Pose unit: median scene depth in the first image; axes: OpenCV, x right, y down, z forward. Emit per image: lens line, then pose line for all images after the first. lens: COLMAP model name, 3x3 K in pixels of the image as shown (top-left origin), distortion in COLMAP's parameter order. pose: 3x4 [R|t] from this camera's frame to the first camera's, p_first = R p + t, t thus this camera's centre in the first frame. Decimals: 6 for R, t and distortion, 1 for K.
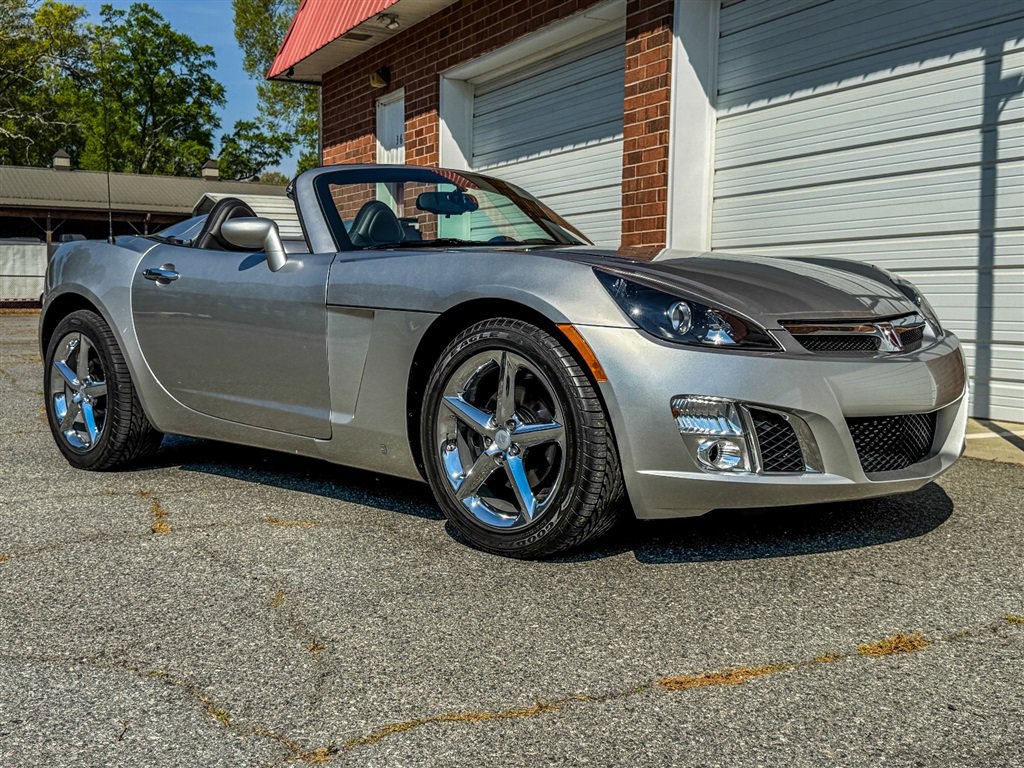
lens RADIAL K [[1134.5, 0, 514.8], [0, 1134.5, 388.0], [0, 0, 1]] dist [0.196284, -0.467724]
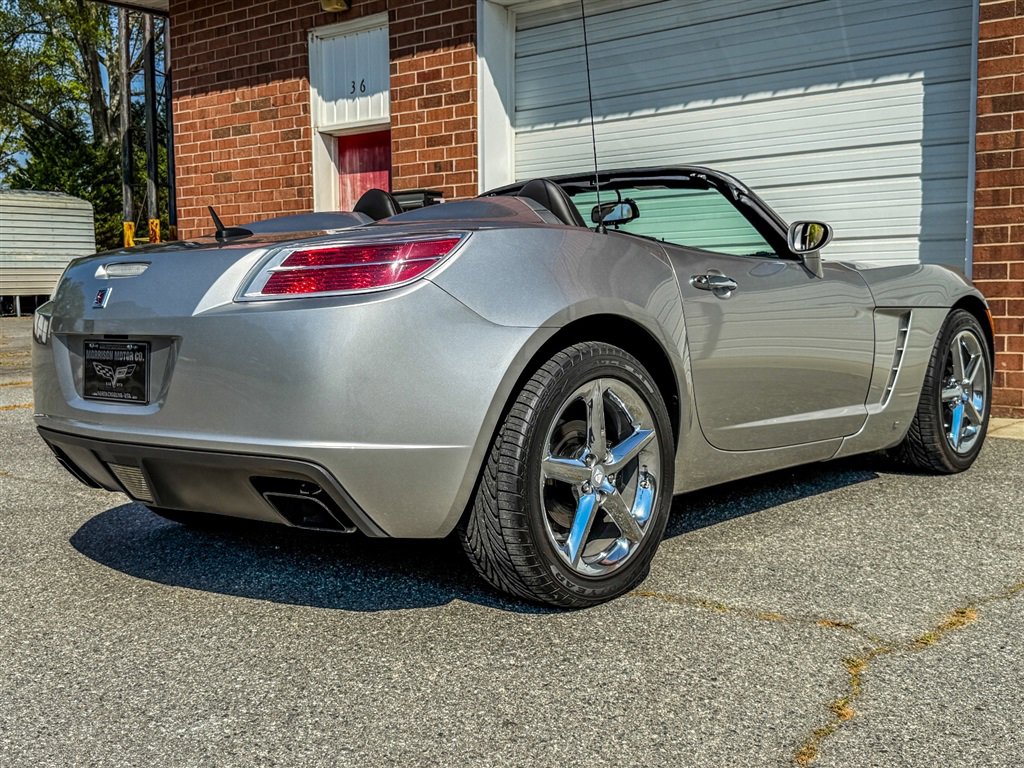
lens RADIAL K [[1126.8, 0, 512.0], [0, 1126.8, 384.0], [0, 0, 1]] dist [0.200205, -0.470069]
pose [[0.925211, -0.039773, 0.377362, -1.289043], [0.040237, 0.999168, 0.006659, -0.119894], [-0.377313, 0.009023, 0.926042, 1.262924]]
